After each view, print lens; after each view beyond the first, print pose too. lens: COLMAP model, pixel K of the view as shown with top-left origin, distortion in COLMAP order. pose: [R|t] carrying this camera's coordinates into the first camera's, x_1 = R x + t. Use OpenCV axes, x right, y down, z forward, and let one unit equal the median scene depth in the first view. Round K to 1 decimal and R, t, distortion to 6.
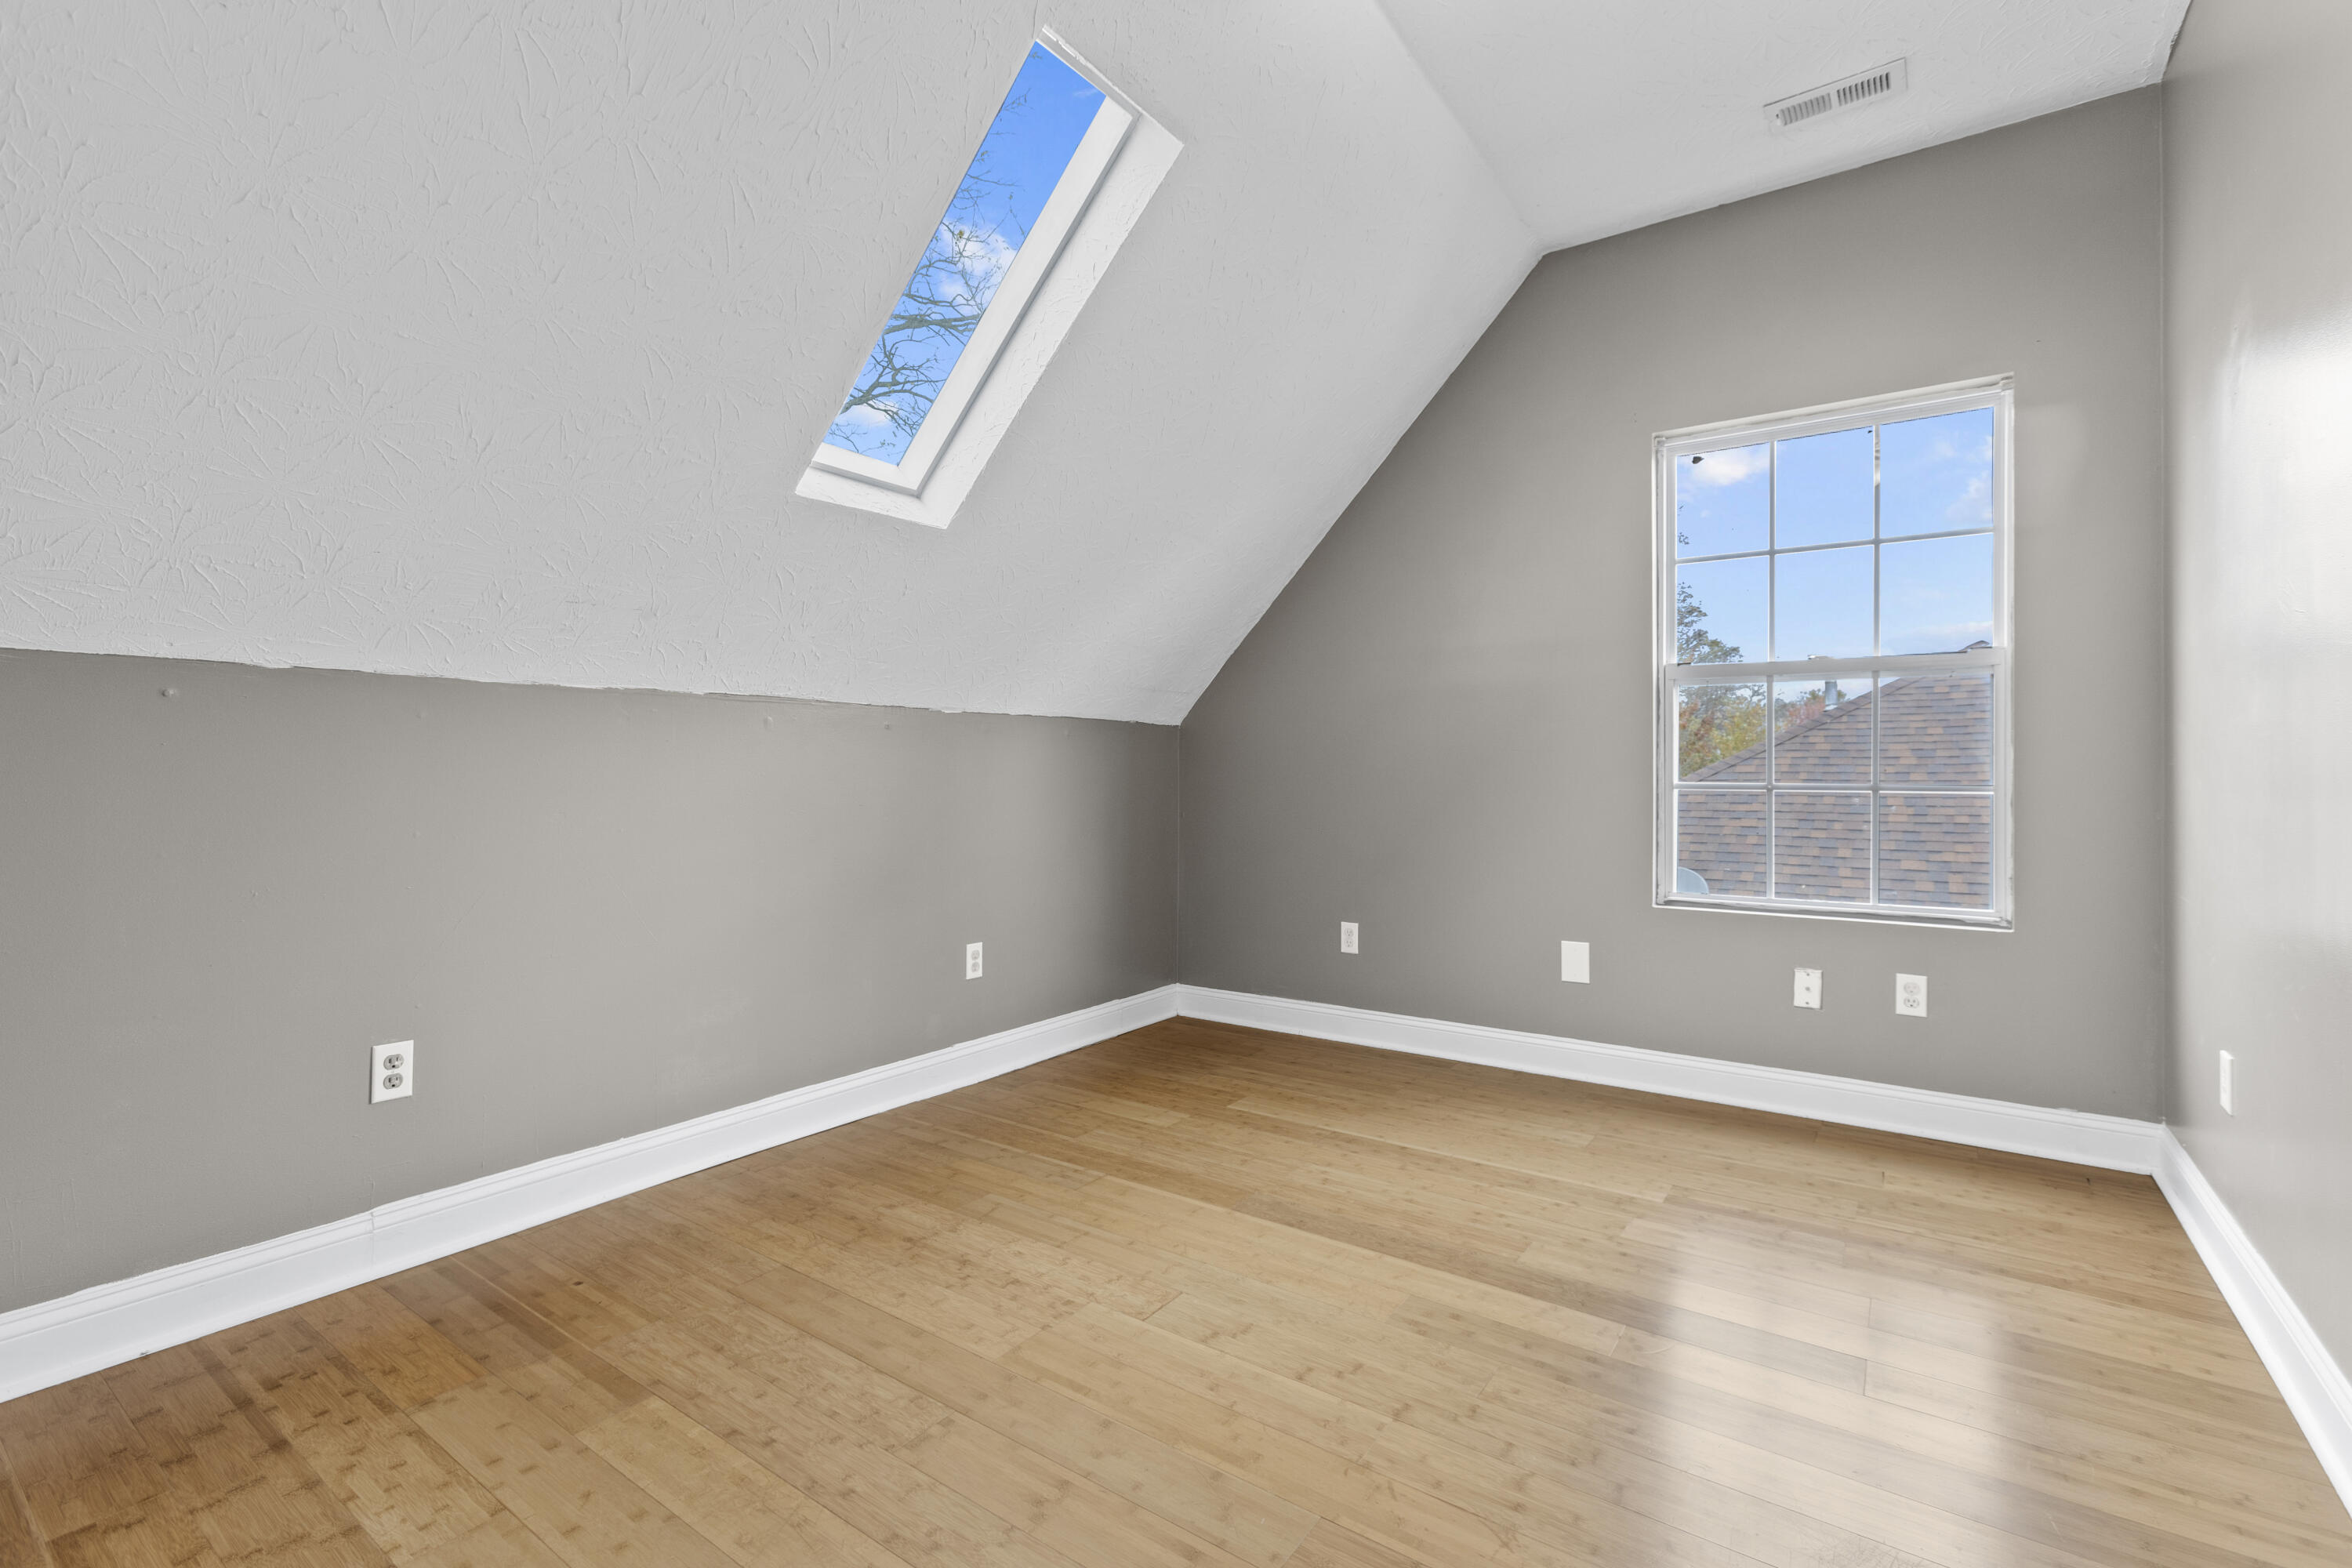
lens RADIAL K [[1043.7, 0, 1163.4], [0, 1043.7, 765.3], [0, 0, 1]] dist [-0.014538, 0.008279]
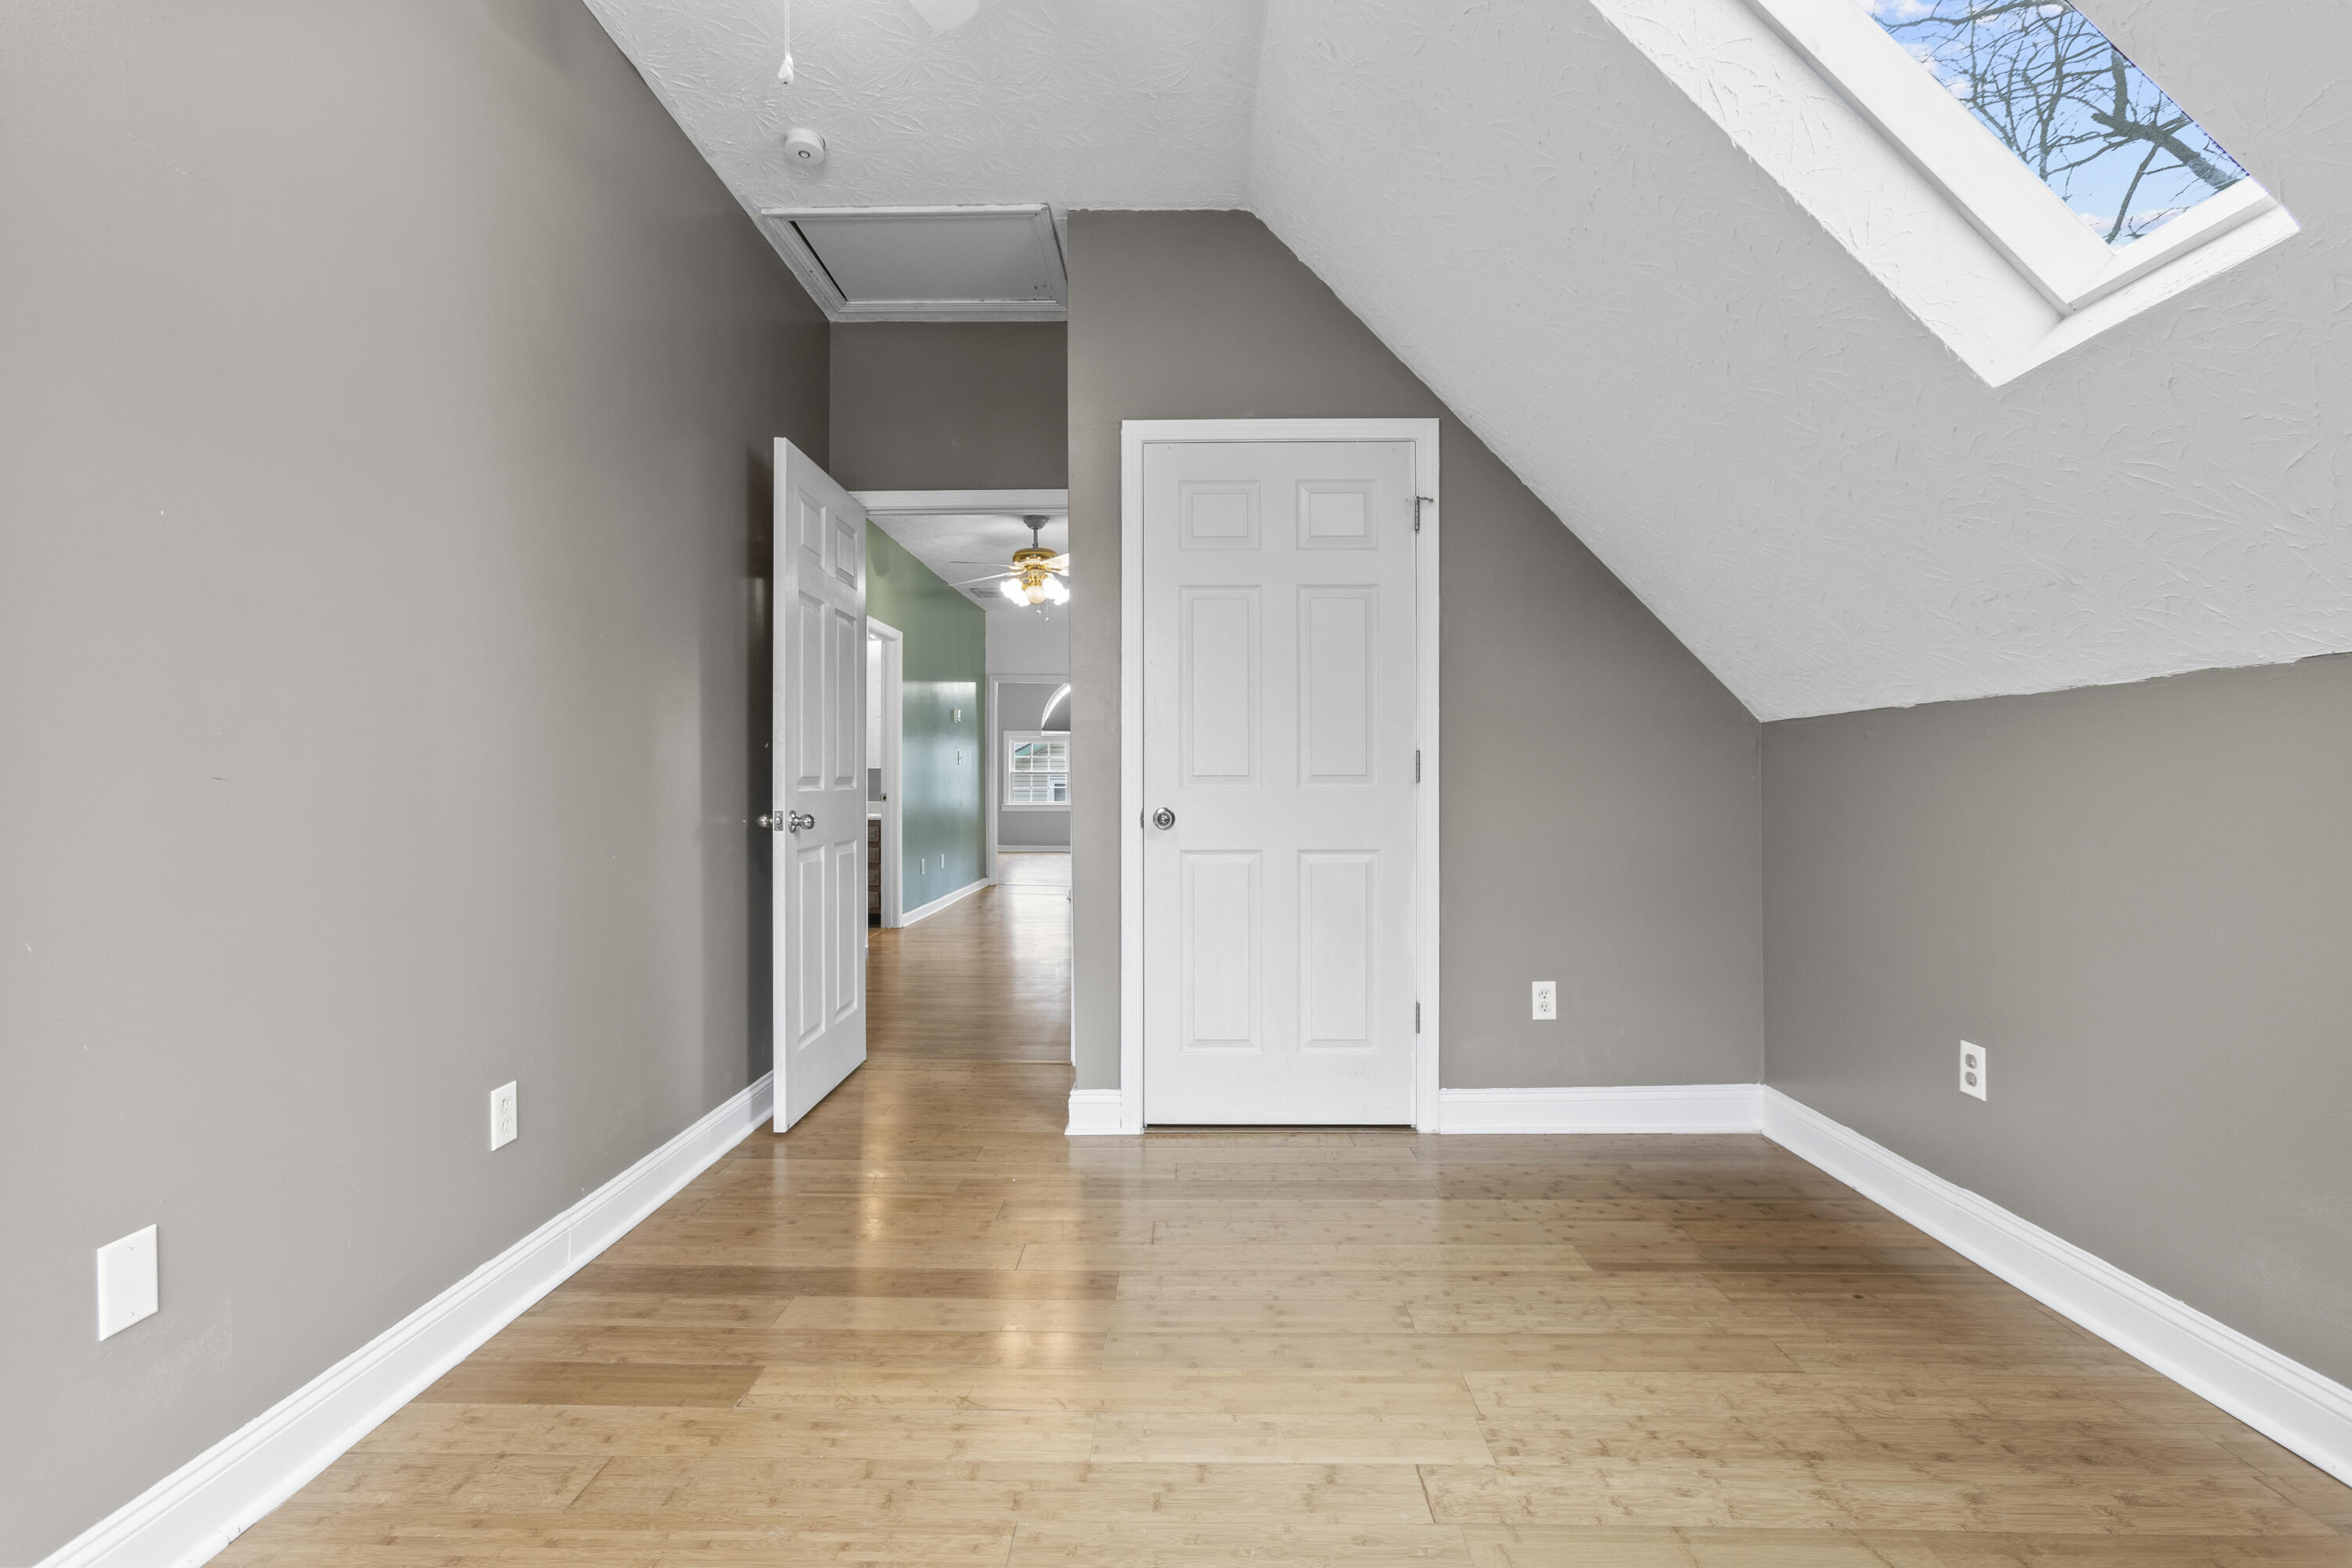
lens RADIAL K [[1043.7, 0, 1177.0], [0, 1043.7, 785.6], [0, 0, 1]] dist [-0.014538, 0.008279]
pose [[-0.821844, -0.001171, -0.569712, 0.623668], [0.004729, 0.999949, -0.008877, 0.008496], [0.569694, -0.009990, -0.821797, 1.631897]]
